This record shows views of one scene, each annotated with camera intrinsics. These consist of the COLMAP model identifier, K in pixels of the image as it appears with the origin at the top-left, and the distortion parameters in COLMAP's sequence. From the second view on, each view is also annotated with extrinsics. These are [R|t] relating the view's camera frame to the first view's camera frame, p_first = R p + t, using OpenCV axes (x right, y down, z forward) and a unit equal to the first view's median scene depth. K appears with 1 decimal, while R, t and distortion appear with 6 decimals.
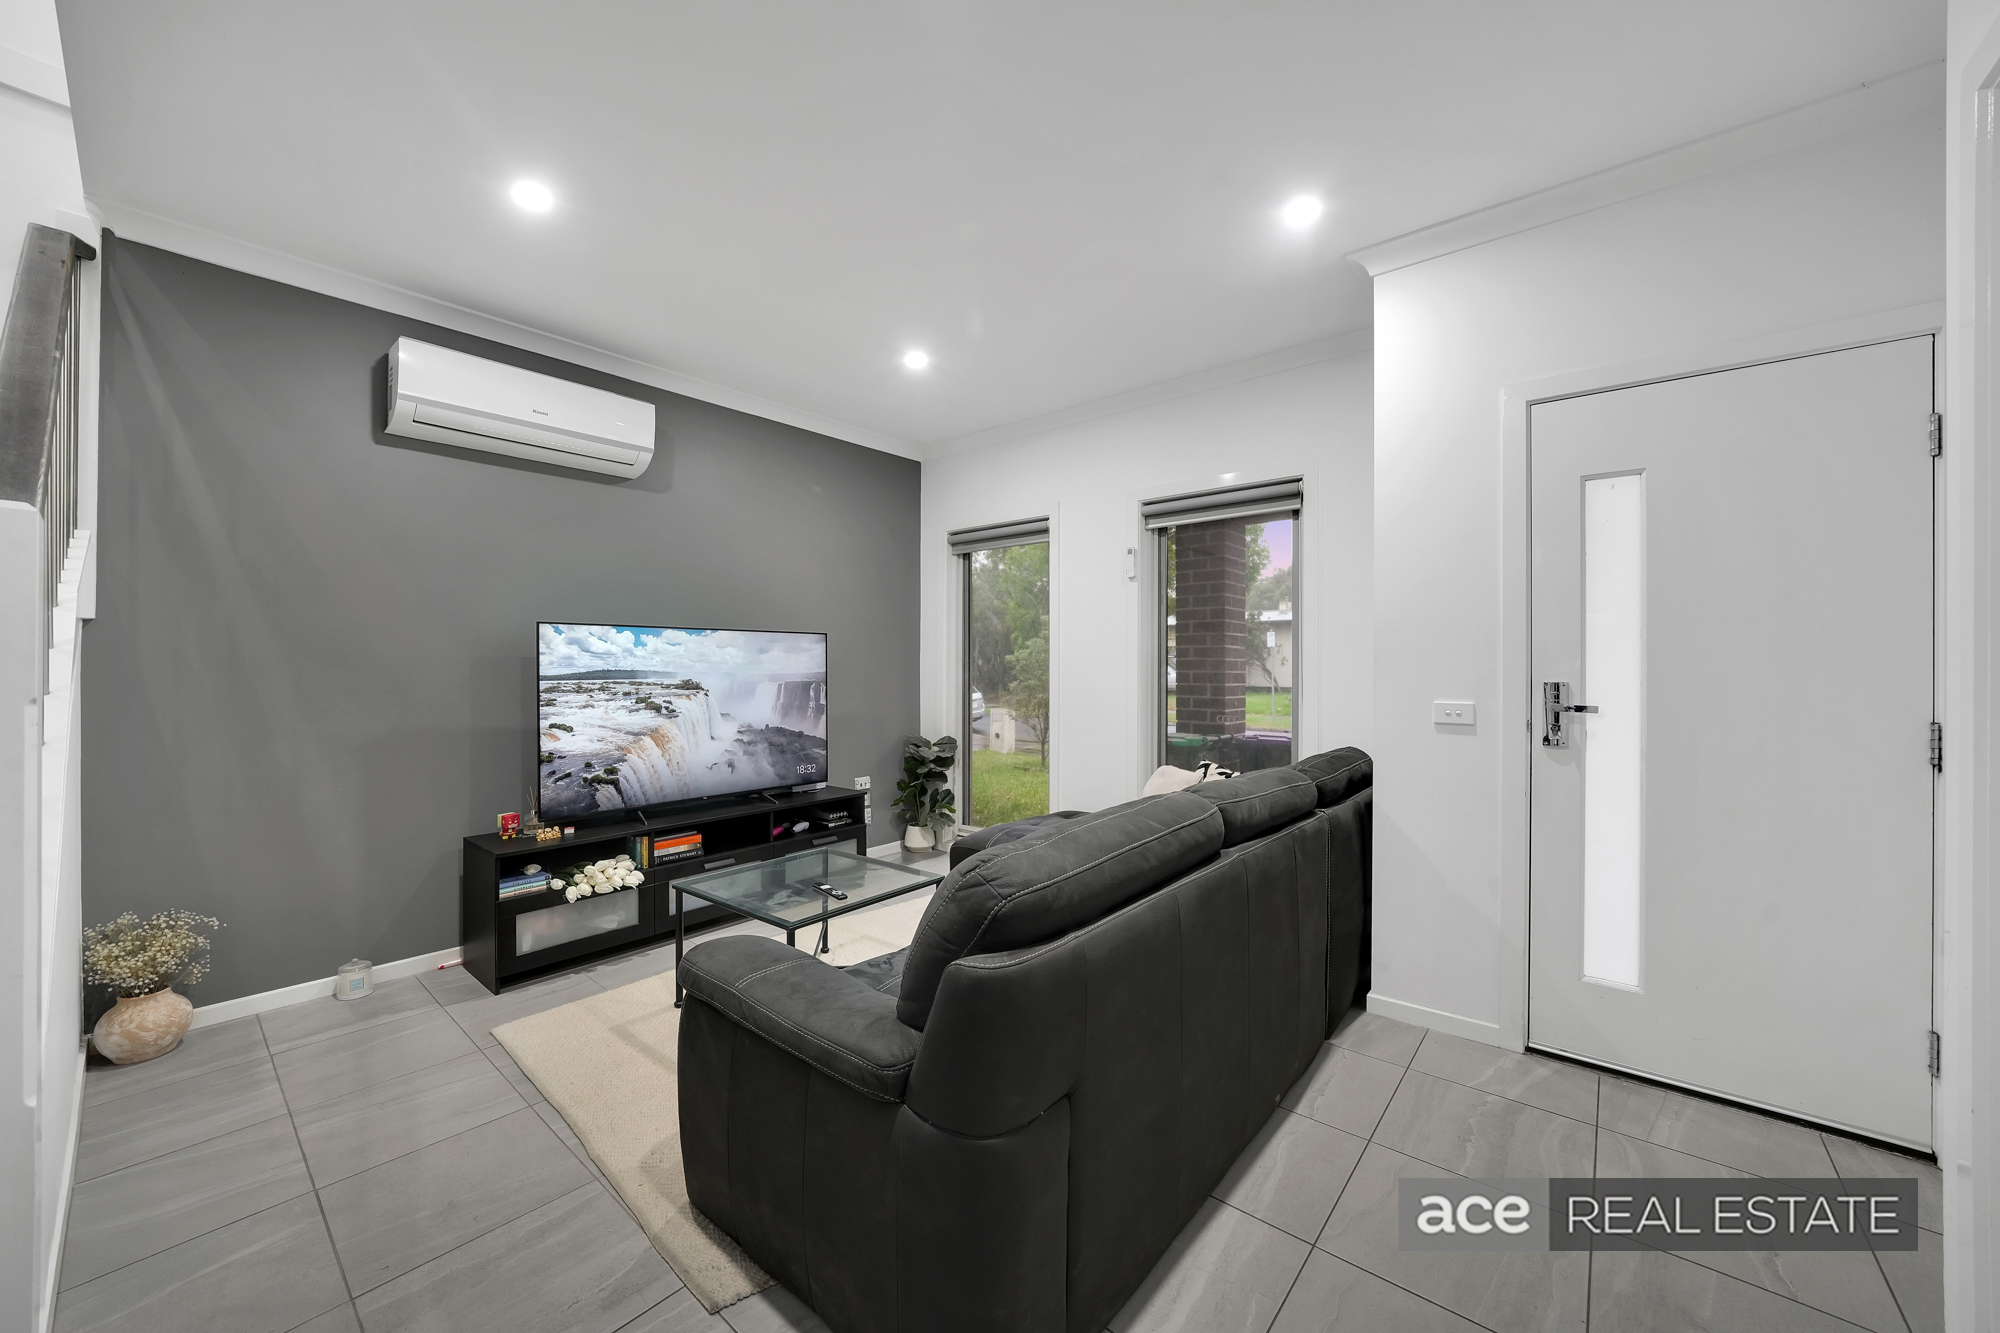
lens RADIAL K [[731.3, 0, 994.5], [0, 731.3, 668.6], [0, 0, 1]] dist [-0.010041, 0.000203]
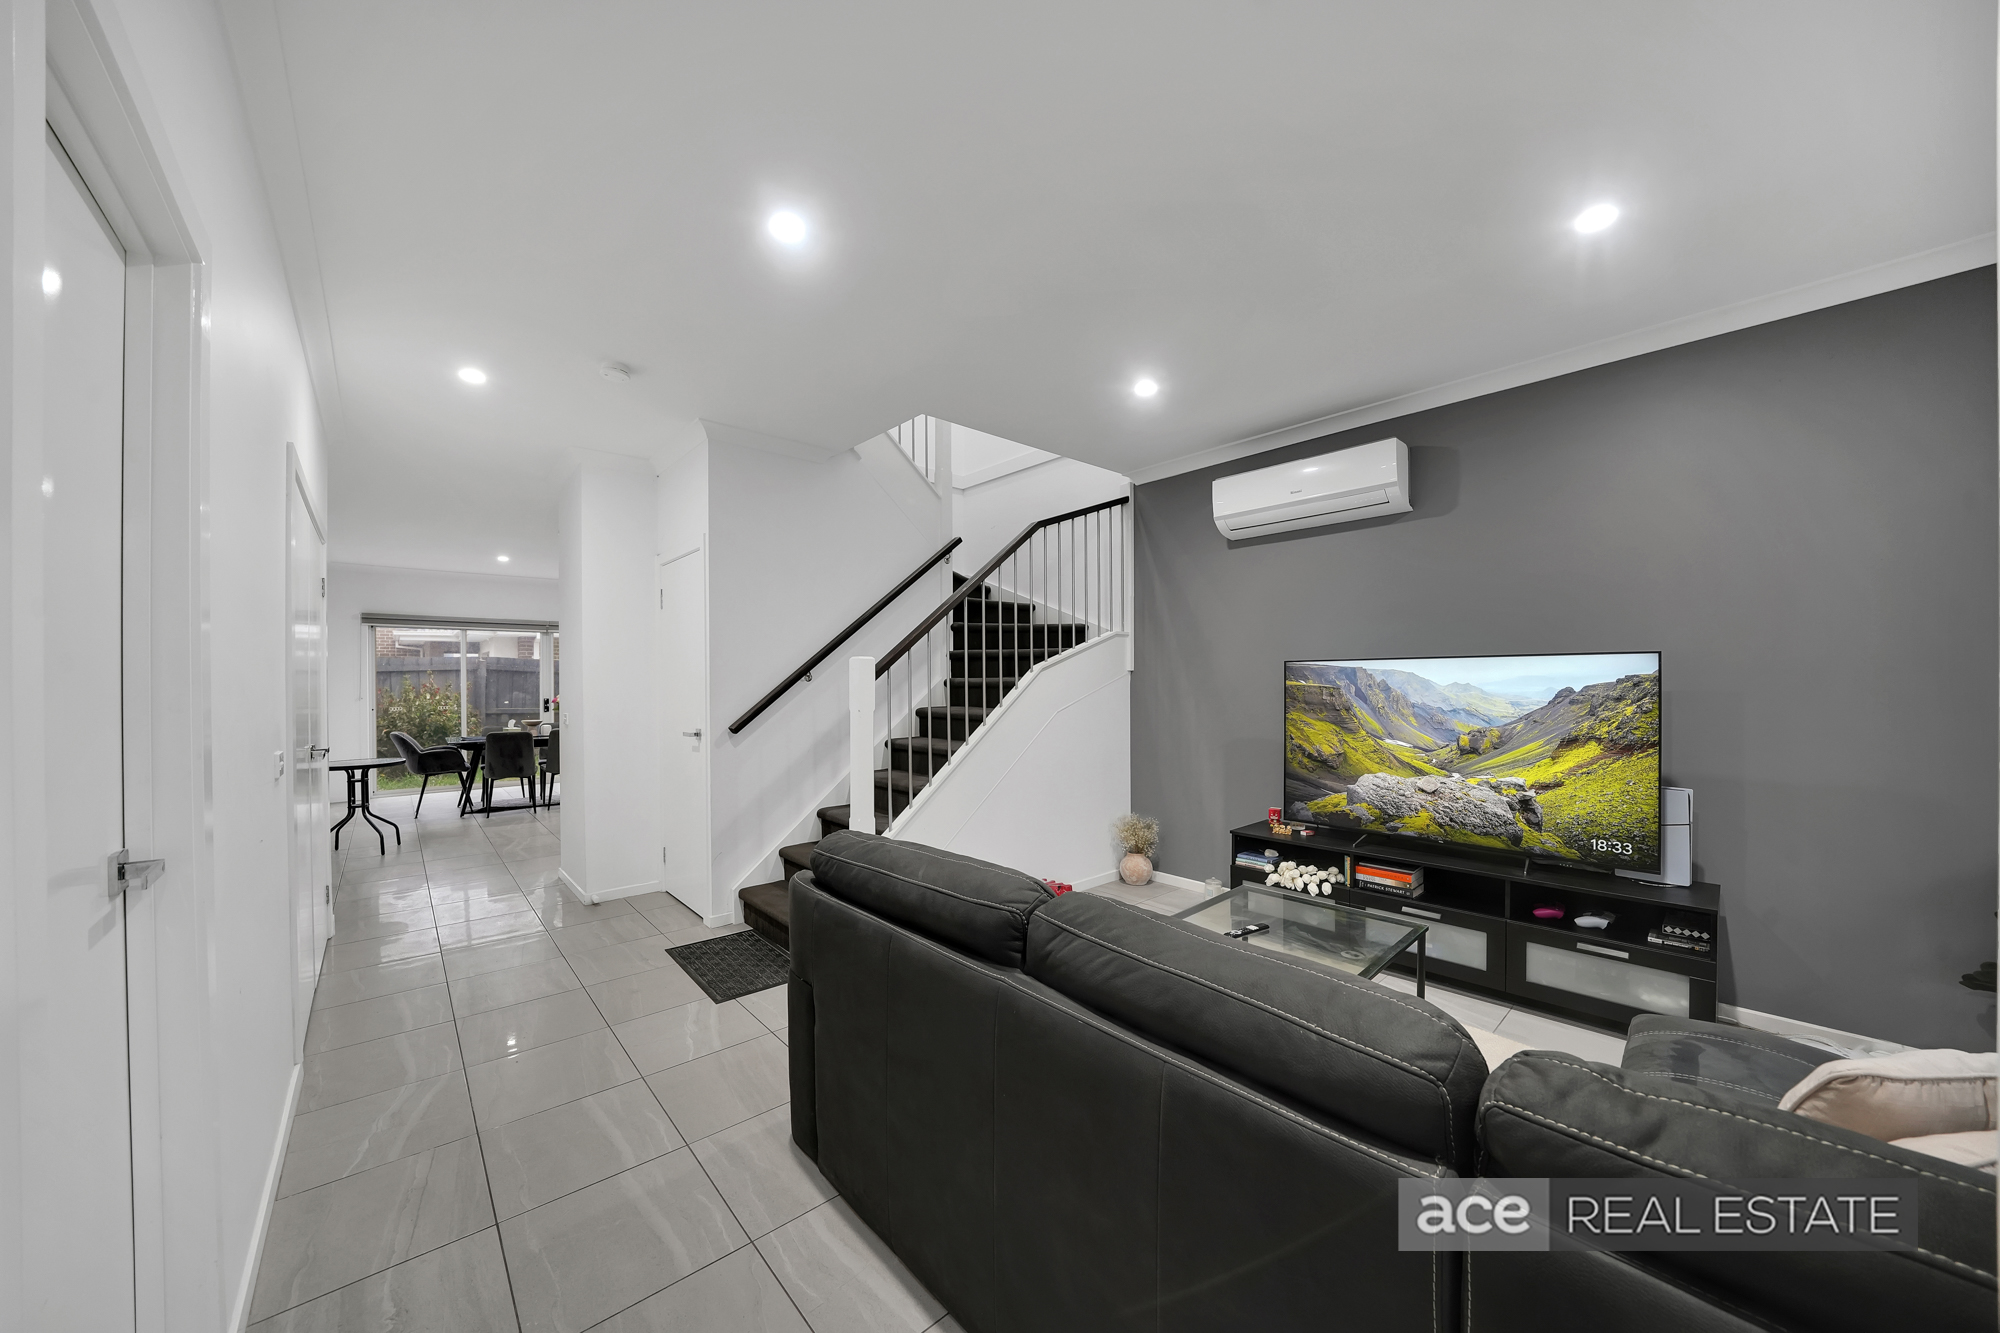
lens RADIAL K [[731.3, 0, 1013.4], [0, 731.3, 680.3], [0, 0, 1]] dist [-0.010041, 0.000203]
pose [[-0.142665, -0.006252, -0.989751, 0.624361], [0.001739, 0.999977, -0.006568, -0.020566], [0.989770, -0.002658, -0.142650, 0.646602]]
